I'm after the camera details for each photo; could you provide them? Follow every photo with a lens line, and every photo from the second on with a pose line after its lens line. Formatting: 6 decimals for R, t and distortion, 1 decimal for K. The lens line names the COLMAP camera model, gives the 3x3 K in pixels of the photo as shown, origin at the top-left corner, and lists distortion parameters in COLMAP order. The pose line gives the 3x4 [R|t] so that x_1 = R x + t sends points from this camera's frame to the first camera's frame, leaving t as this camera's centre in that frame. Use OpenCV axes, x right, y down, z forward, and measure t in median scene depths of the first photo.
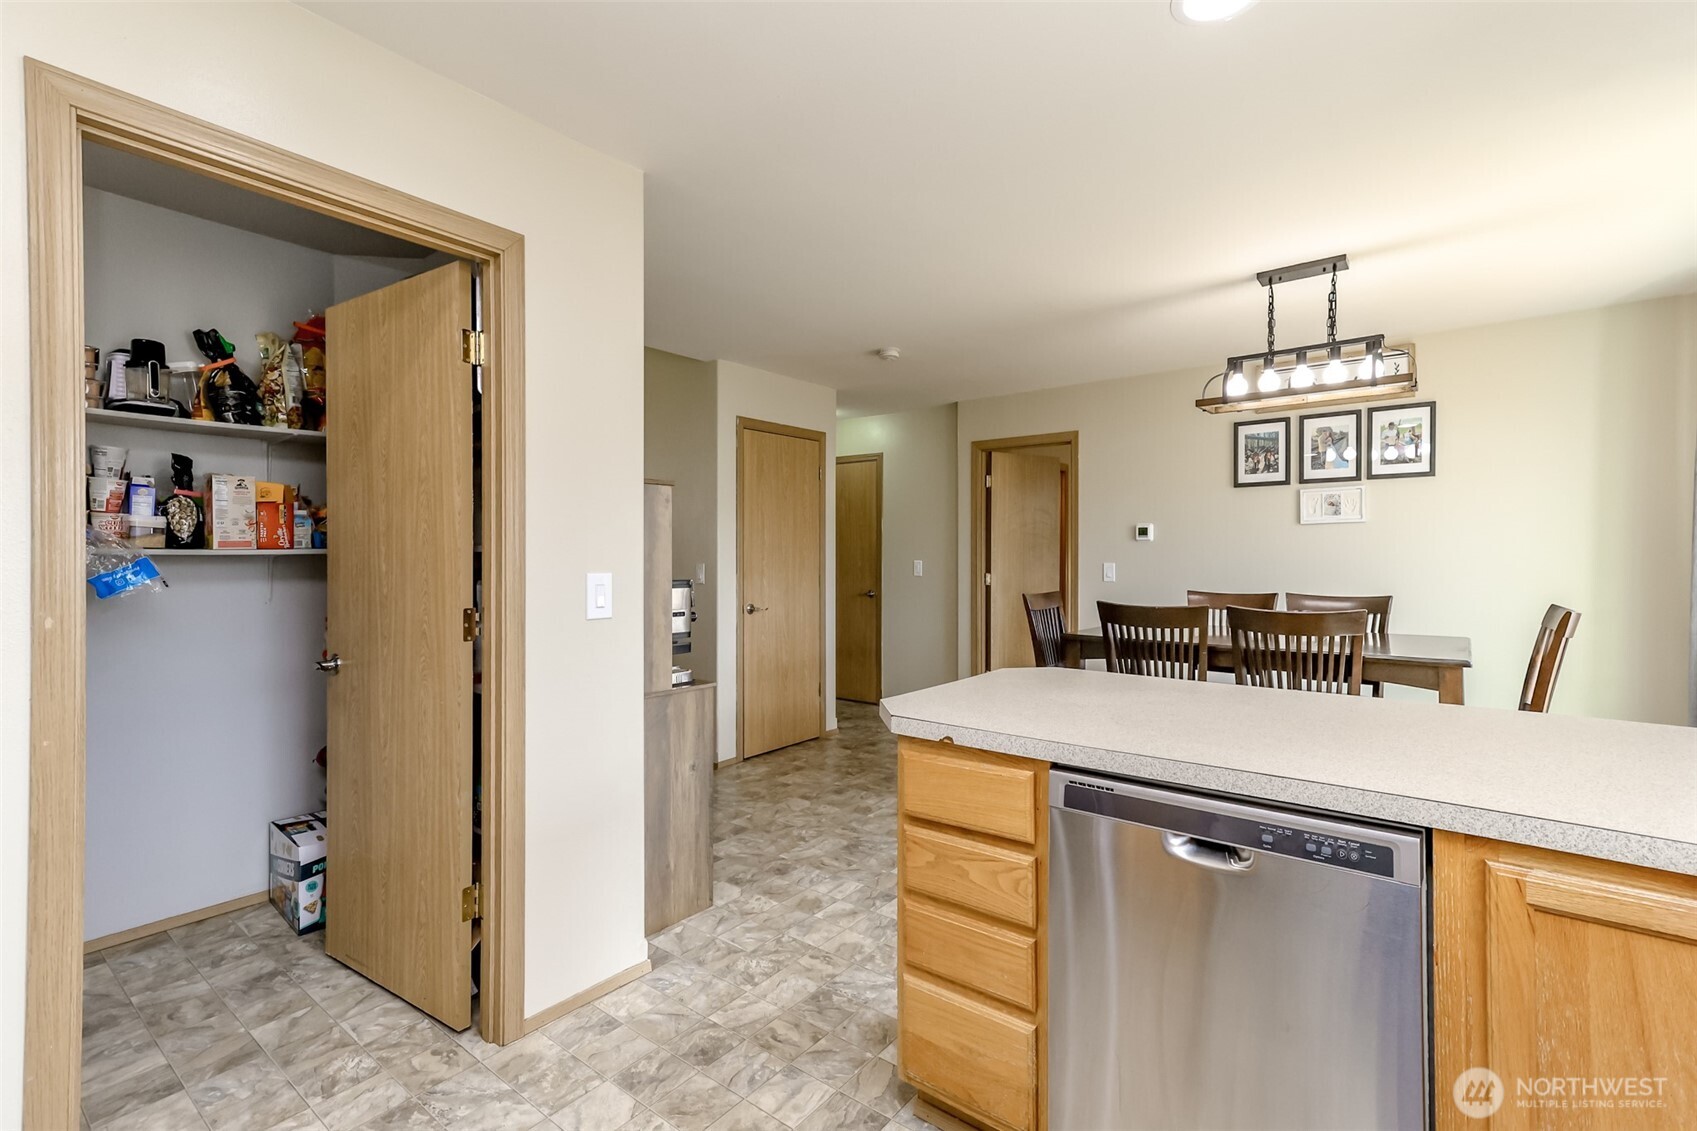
lens RADIAL K [[766.3, 0, 850.6], [0, 766.3, 561.1], [0, 0, 1]] dist [0.021663, 0.000042]
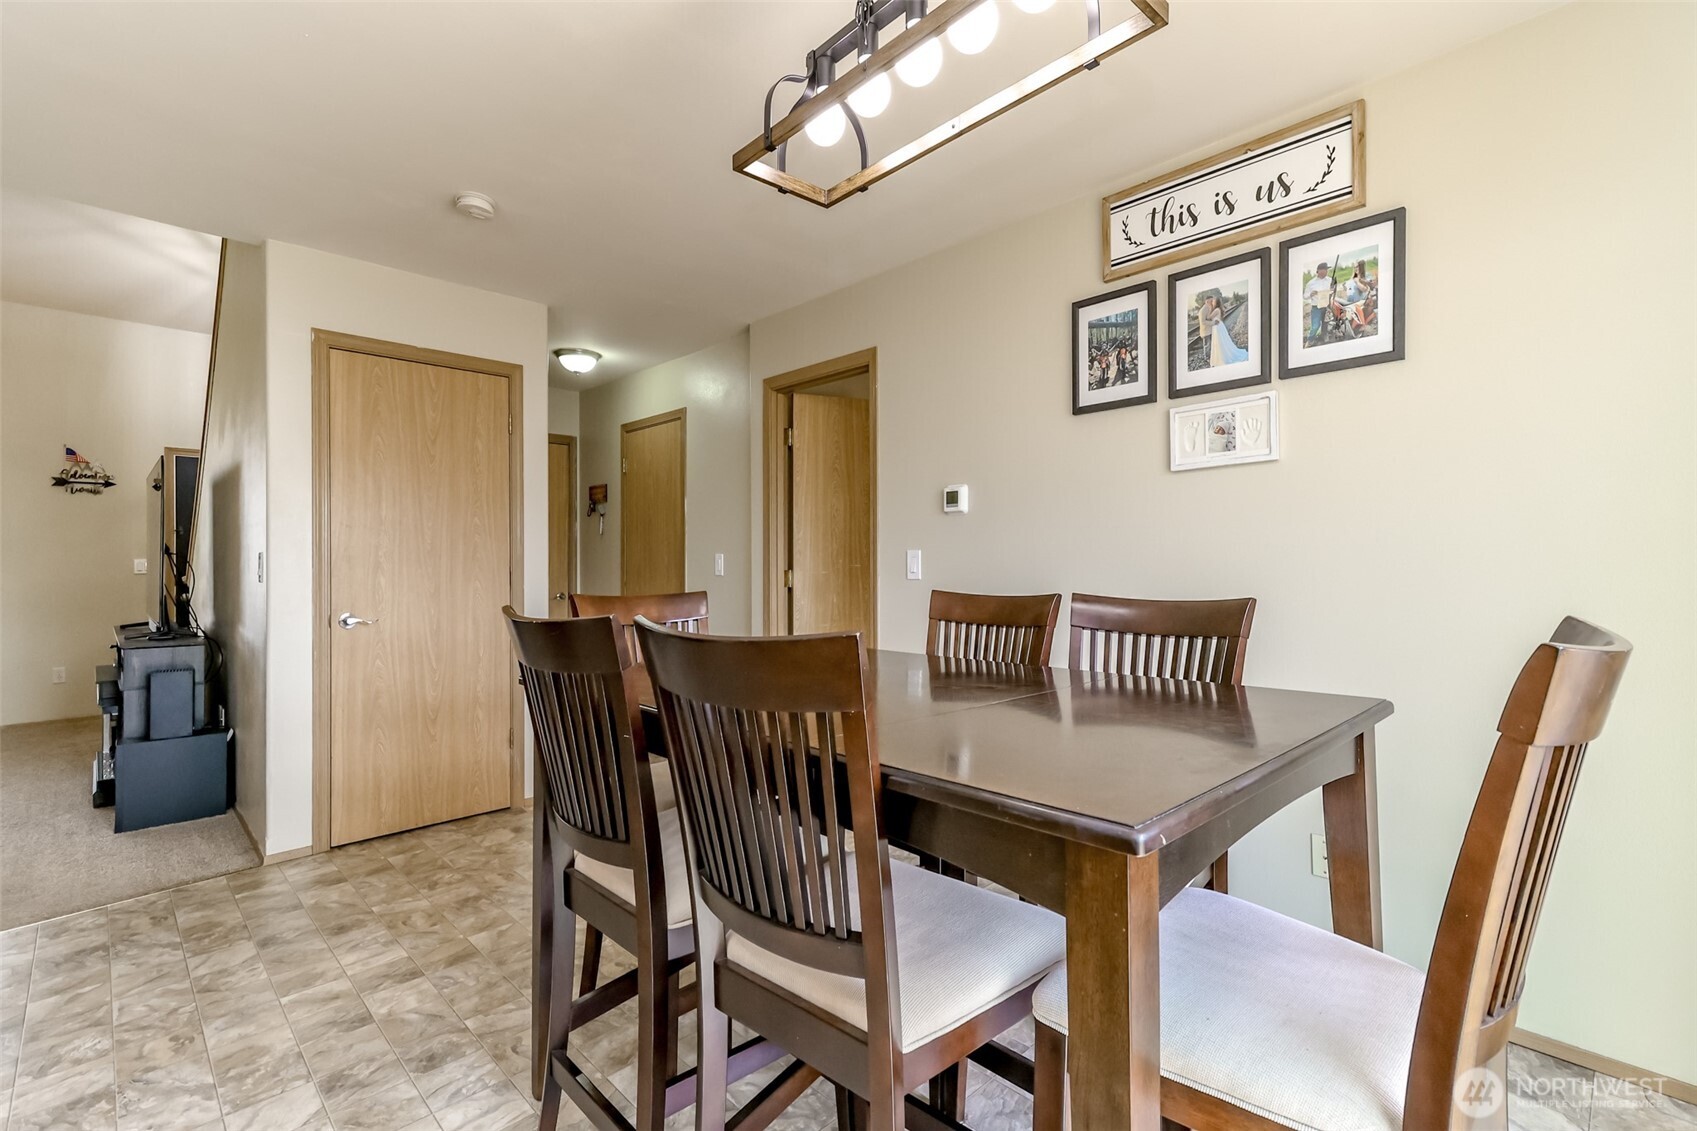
lens RADIAL K [[773.5, 0, 848.5], [0, 773.5, 565.5], [0, 0, 1]] dist [0.003948, 0.000273]
pose [[0.991585, -0.003623, -0.129409, 0.382588], [0.002287, 0.999943, -0.010470, 0.022004], [0.129440, 0.010086, 0.991536, 0.385402]]
